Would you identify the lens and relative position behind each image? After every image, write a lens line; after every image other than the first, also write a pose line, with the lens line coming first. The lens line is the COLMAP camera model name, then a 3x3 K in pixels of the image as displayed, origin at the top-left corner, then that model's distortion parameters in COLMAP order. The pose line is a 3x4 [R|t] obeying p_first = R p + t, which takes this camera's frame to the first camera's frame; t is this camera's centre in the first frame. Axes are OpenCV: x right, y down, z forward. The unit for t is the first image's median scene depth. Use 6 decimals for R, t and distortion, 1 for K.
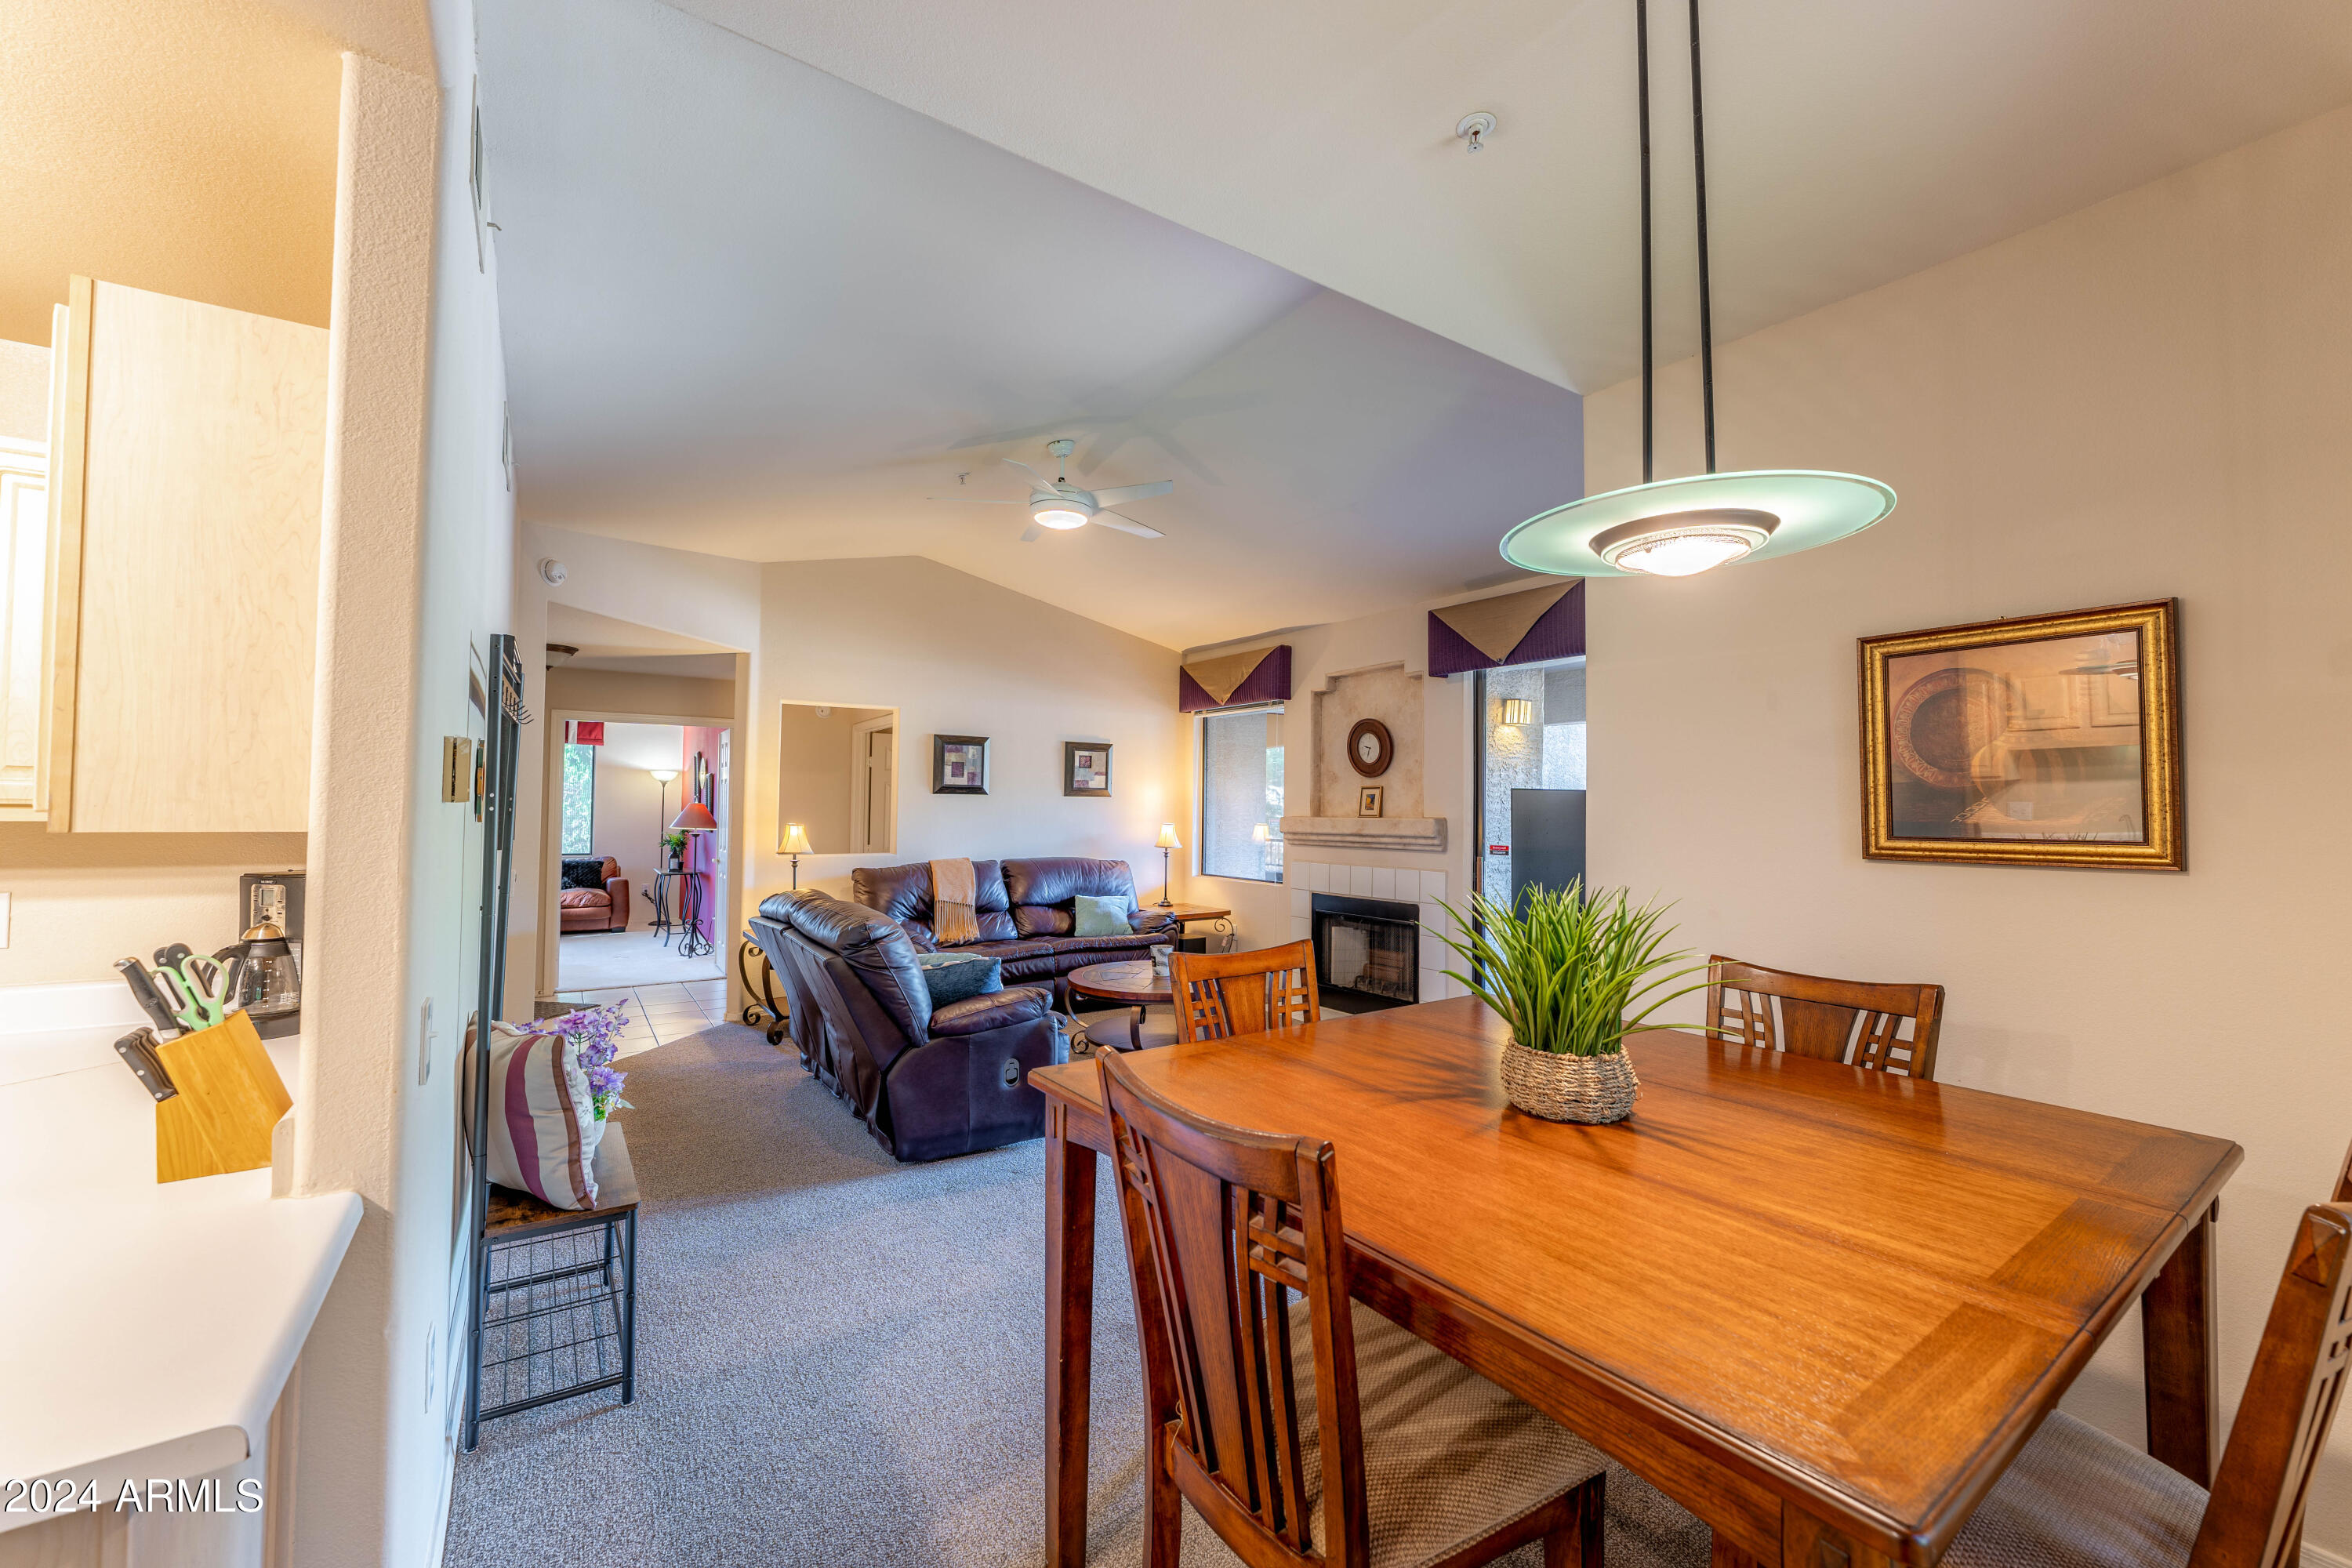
lens RADIAL K [[920.6, 0, 1176.4], [0, 920.6, 796.1], [0, 0, 1]] dist [-0.005597, 0.000016]
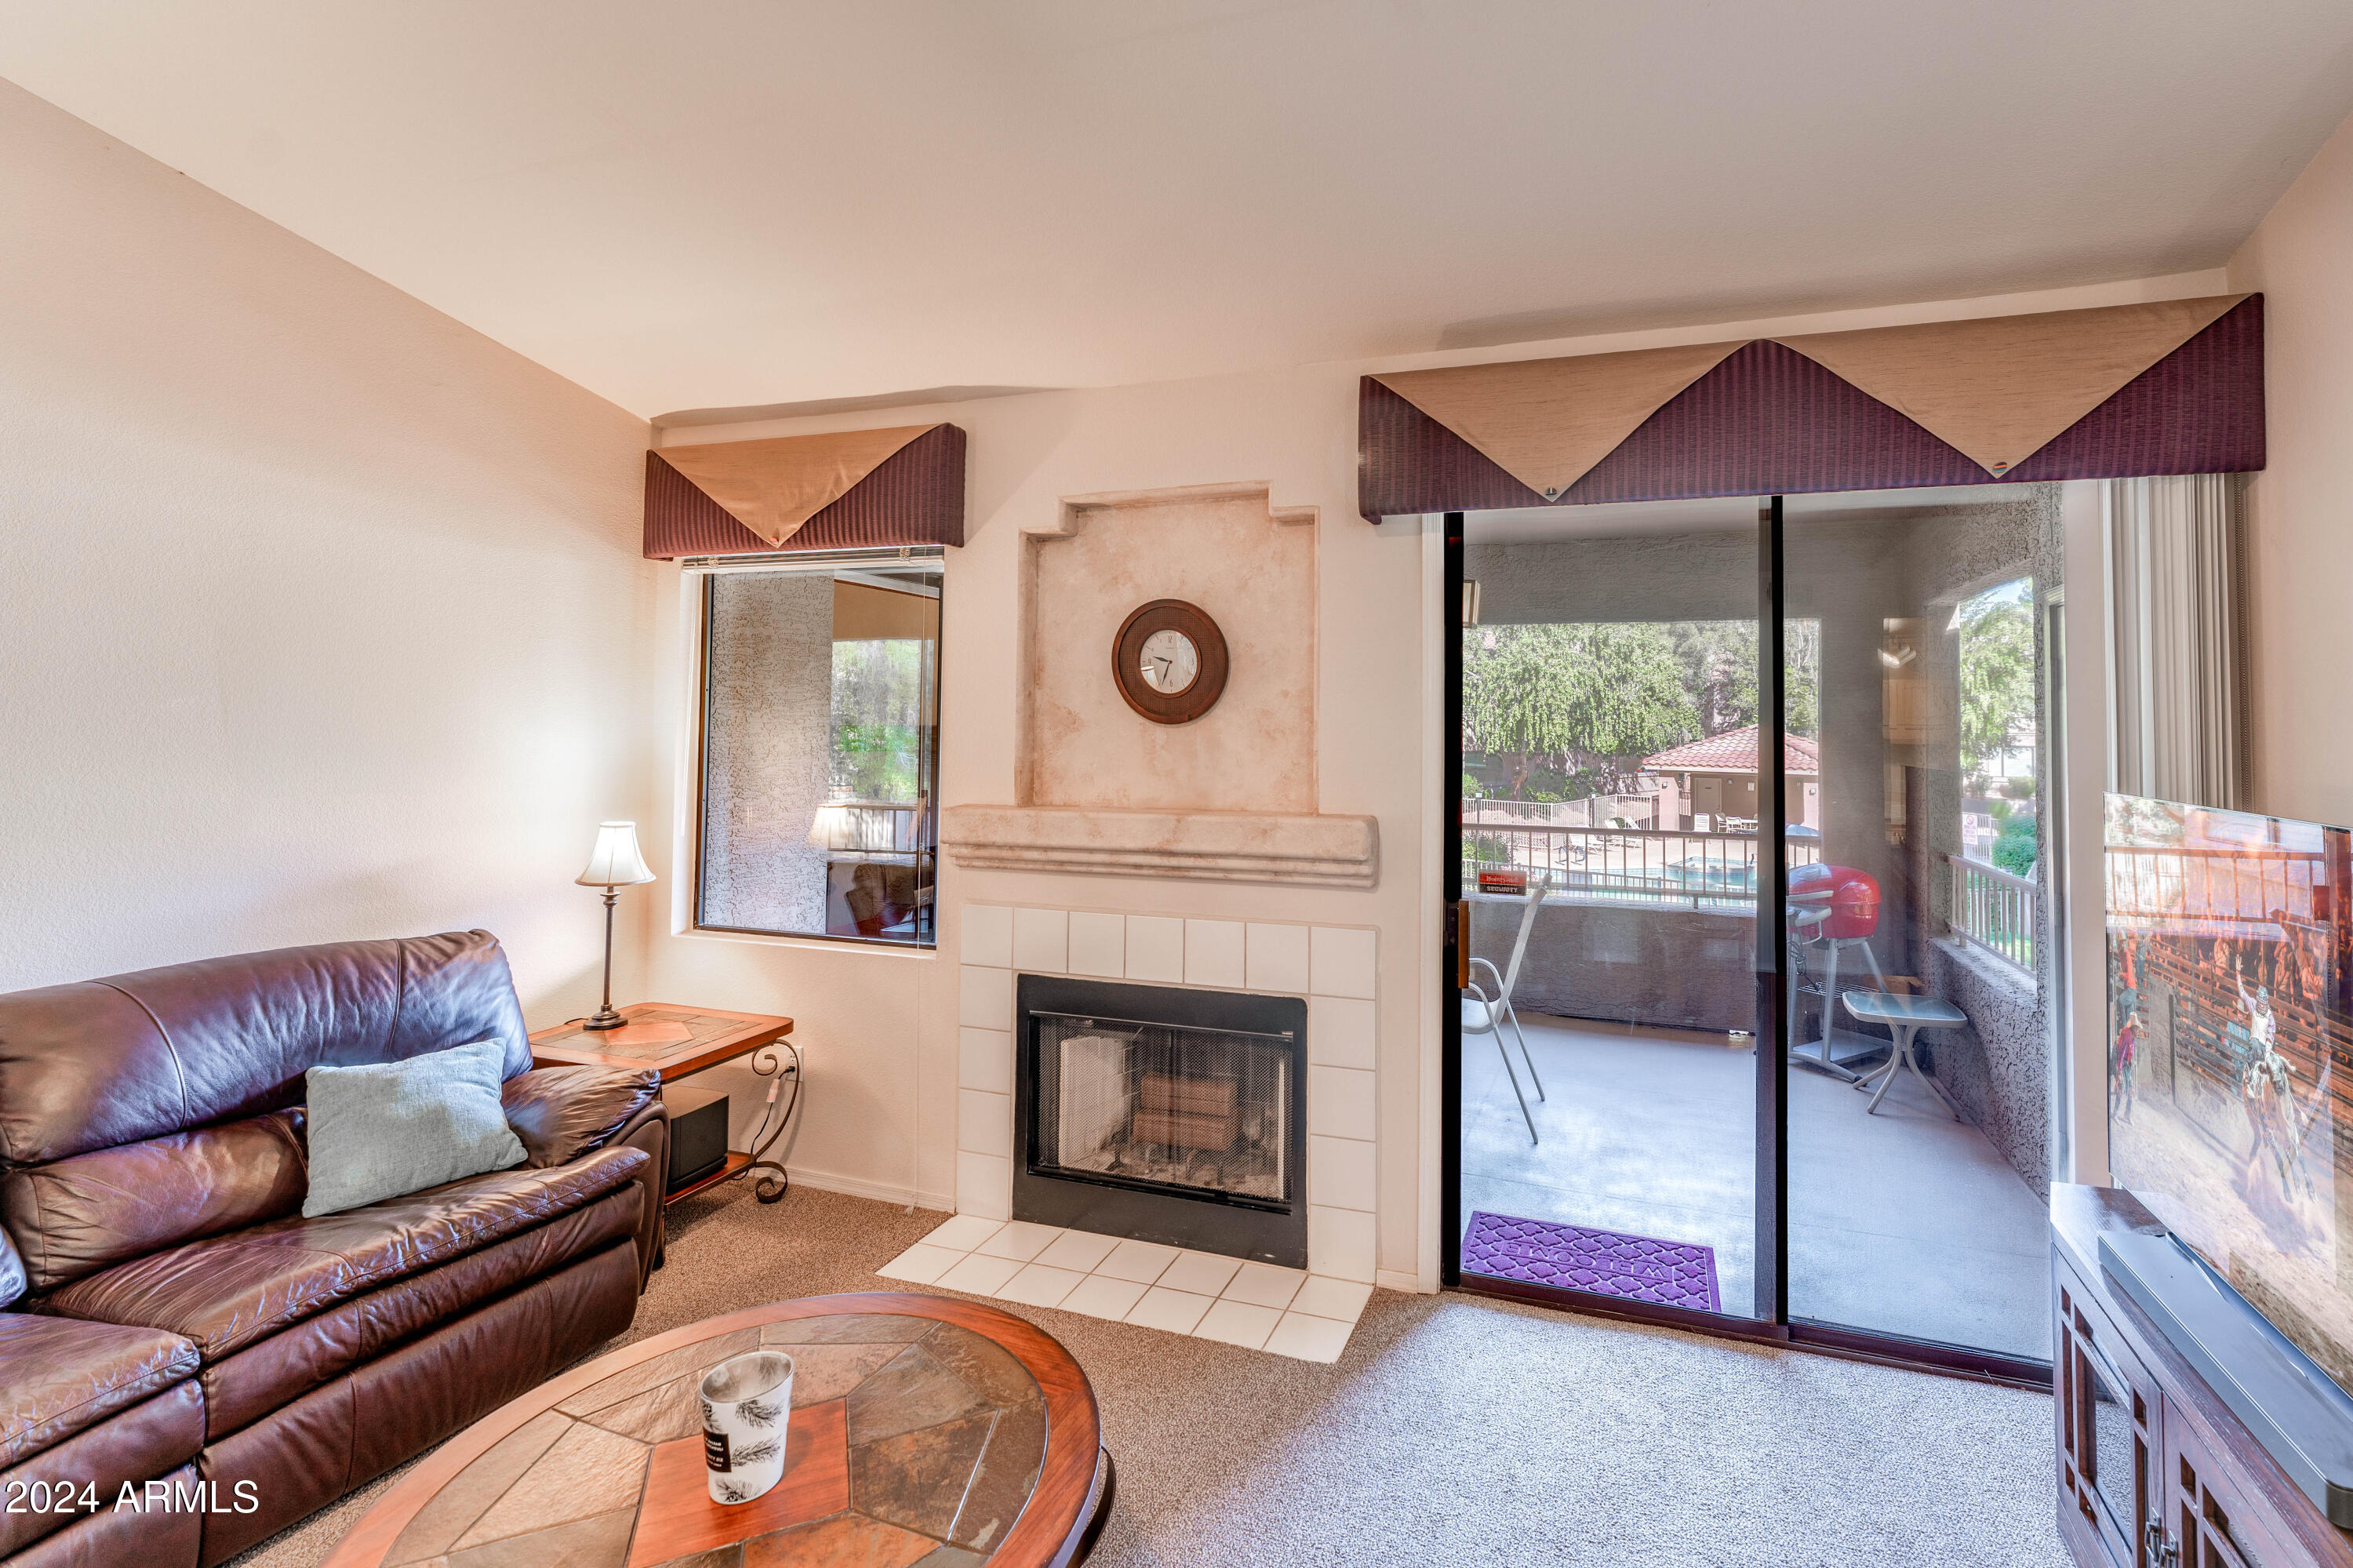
lens RADIAL K [[1056.3, 0, 1297.8], [0, 1056.3, 685.6], [0, 0, 1]] dist [-0.000310, -0.000623]
pose [[0.796397, 0.017161, 0.604531, -0.058357], [-0.007155, 0.999795, -0.018956, -0.027555], [-0.604732, 0.010771, 0.796356, 0.483611]]
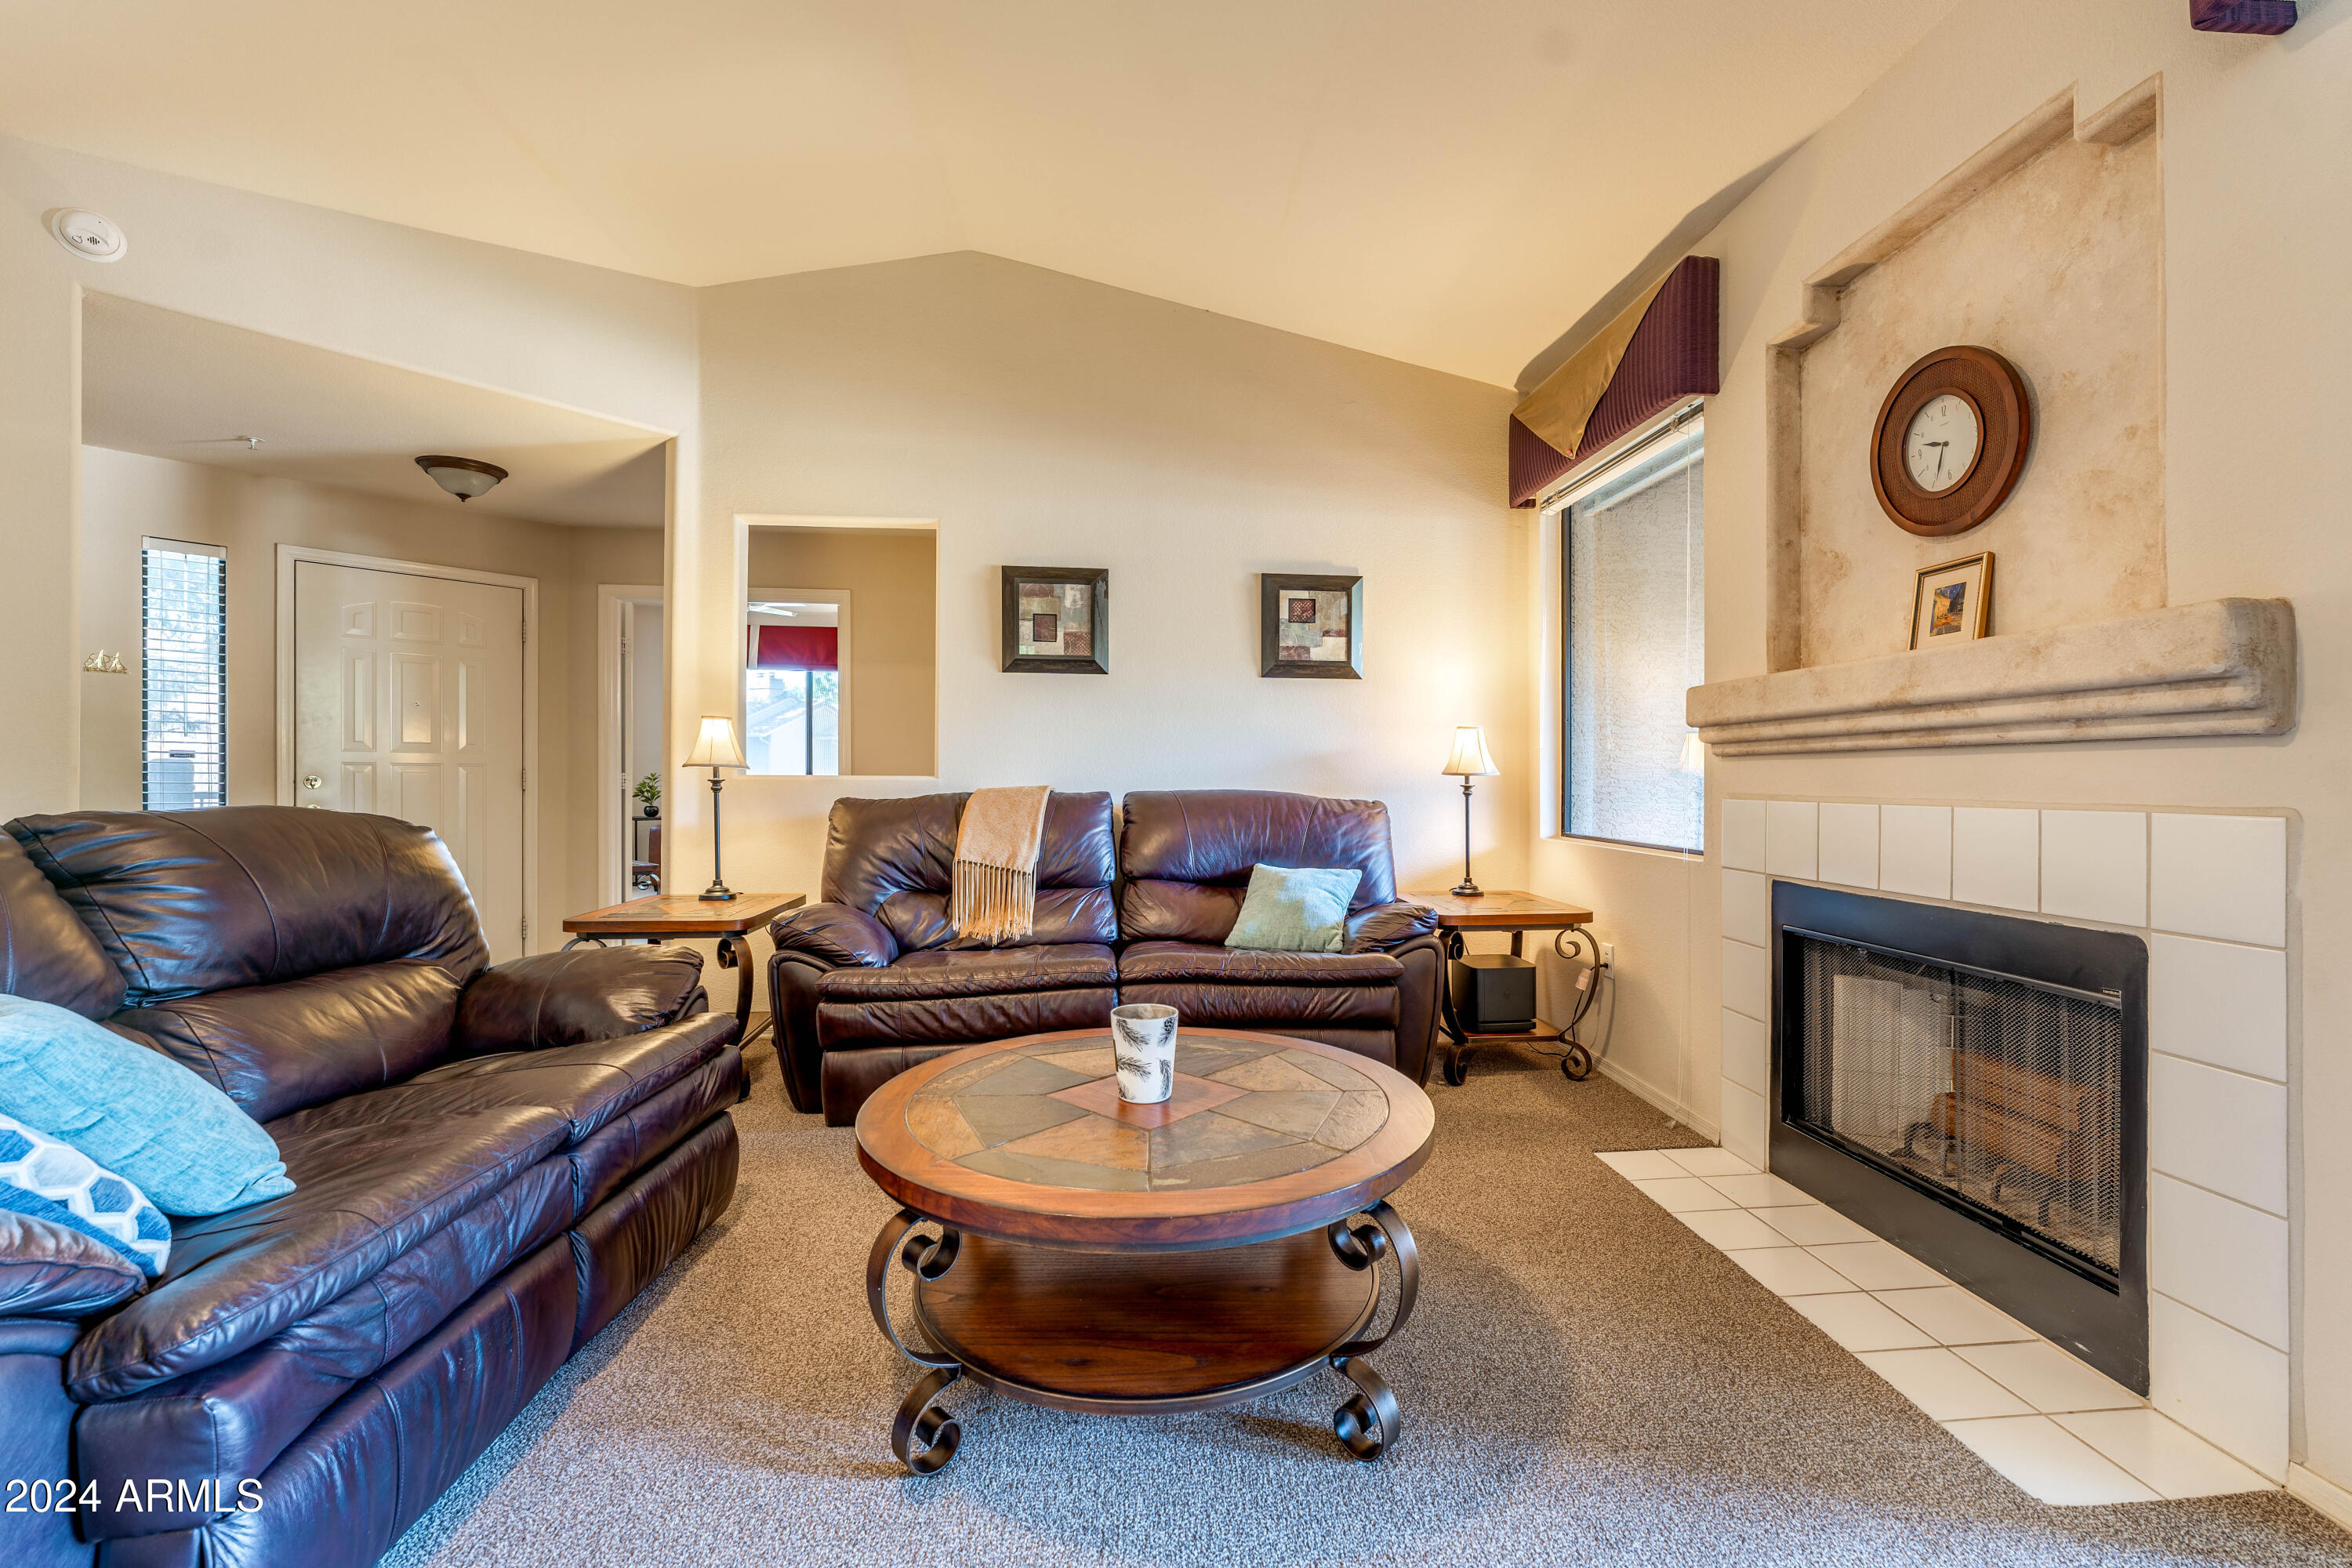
lens RADIAL K [[980.2, 0, 1207.4], [0, 980.2, 777.7], [0, 0, 1]] dist [-0.023433, -0.000204]
pose [[0.871327, -0.000777, -0.490703, 0.136383], [0.007016, 0.999916, 0.010876, 0.054927], [0.490653, -0.012919, 0.871259, 0.523453]]
